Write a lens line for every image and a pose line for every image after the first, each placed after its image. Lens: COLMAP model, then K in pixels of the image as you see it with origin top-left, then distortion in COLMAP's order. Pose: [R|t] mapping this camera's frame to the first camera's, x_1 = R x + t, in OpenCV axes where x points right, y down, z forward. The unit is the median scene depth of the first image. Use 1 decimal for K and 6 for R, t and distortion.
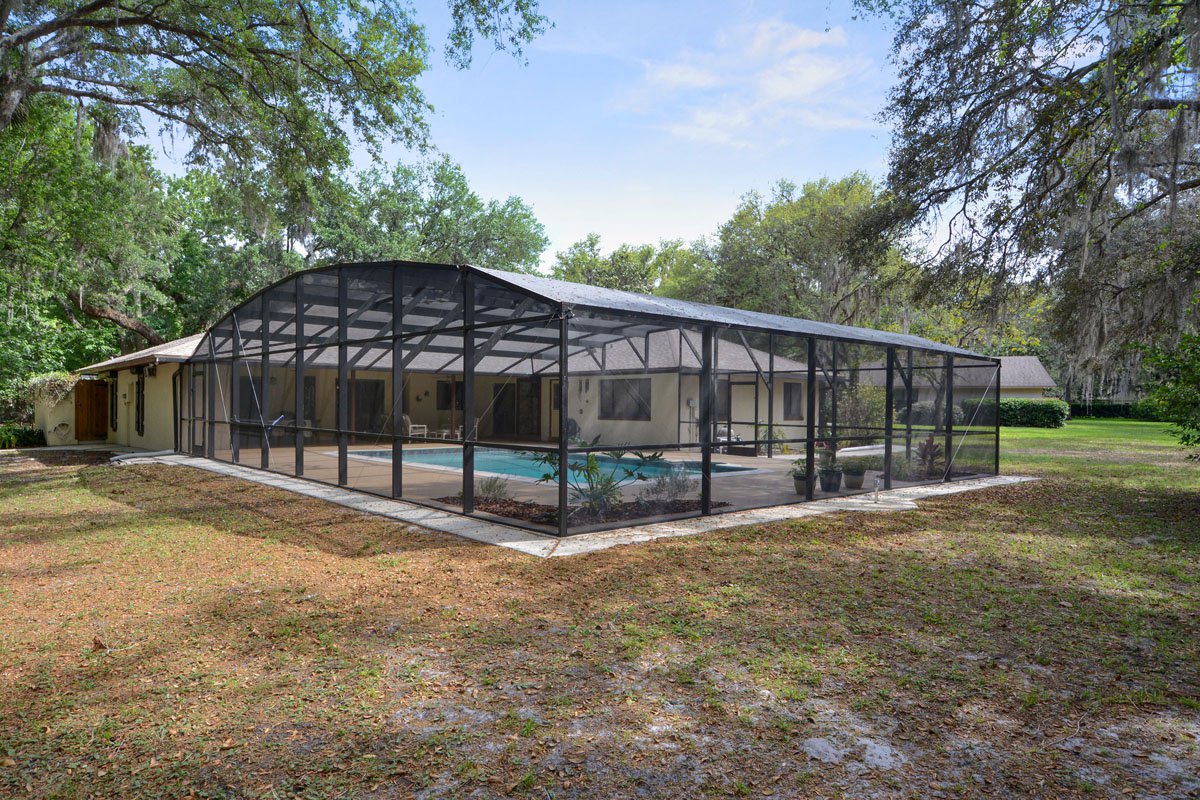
lens RADIAL K [[751.0, 0, 599.8], [0, 751.0, 405.0], [0, 0, 1]] dist [0.003399, 0.000384]
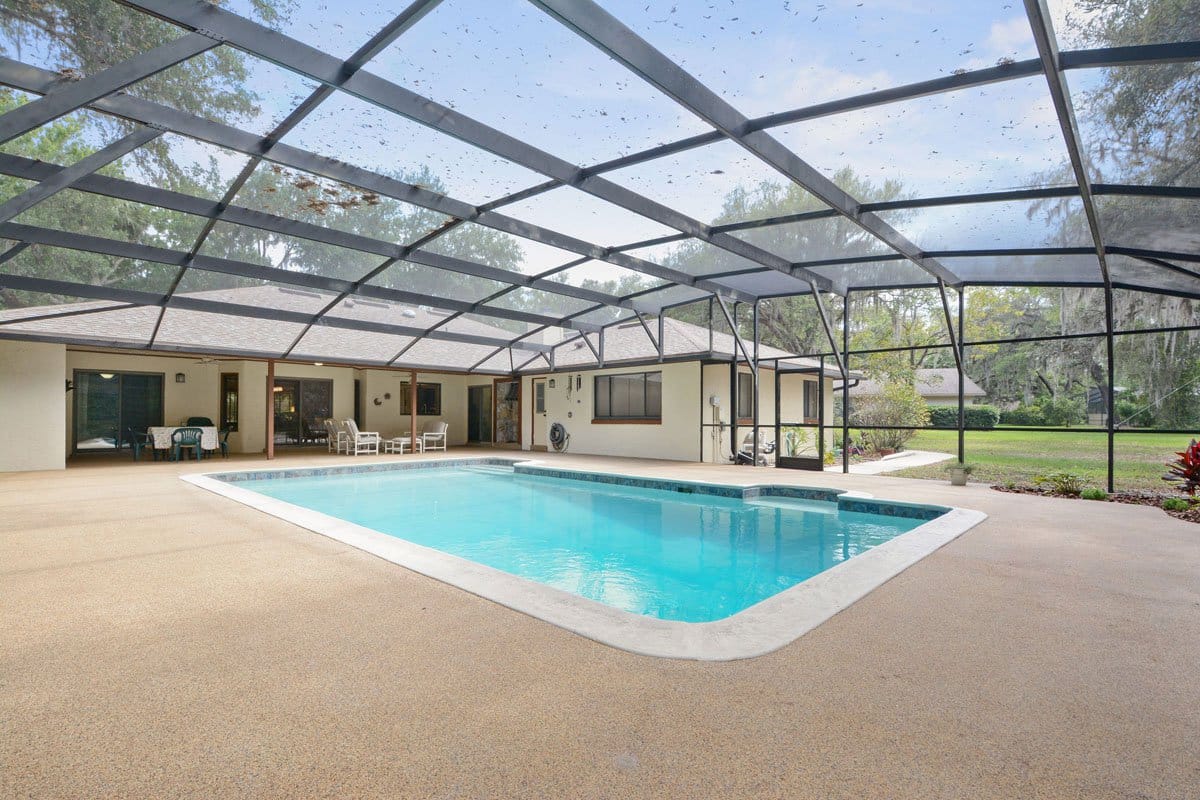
lens RADIAL K [[563.4, 0, 601.0], [0, 563.4, 405.4], [0, 0, 1]] dist [0.031200, -0.000526]
pose [[0.998034, -0.005255, 0.062462, -0.031185], [0.006518, 0.999778, -0.020027, 0.011734], [-0.062343, 0.020394, 0.997846, 0.387804]]
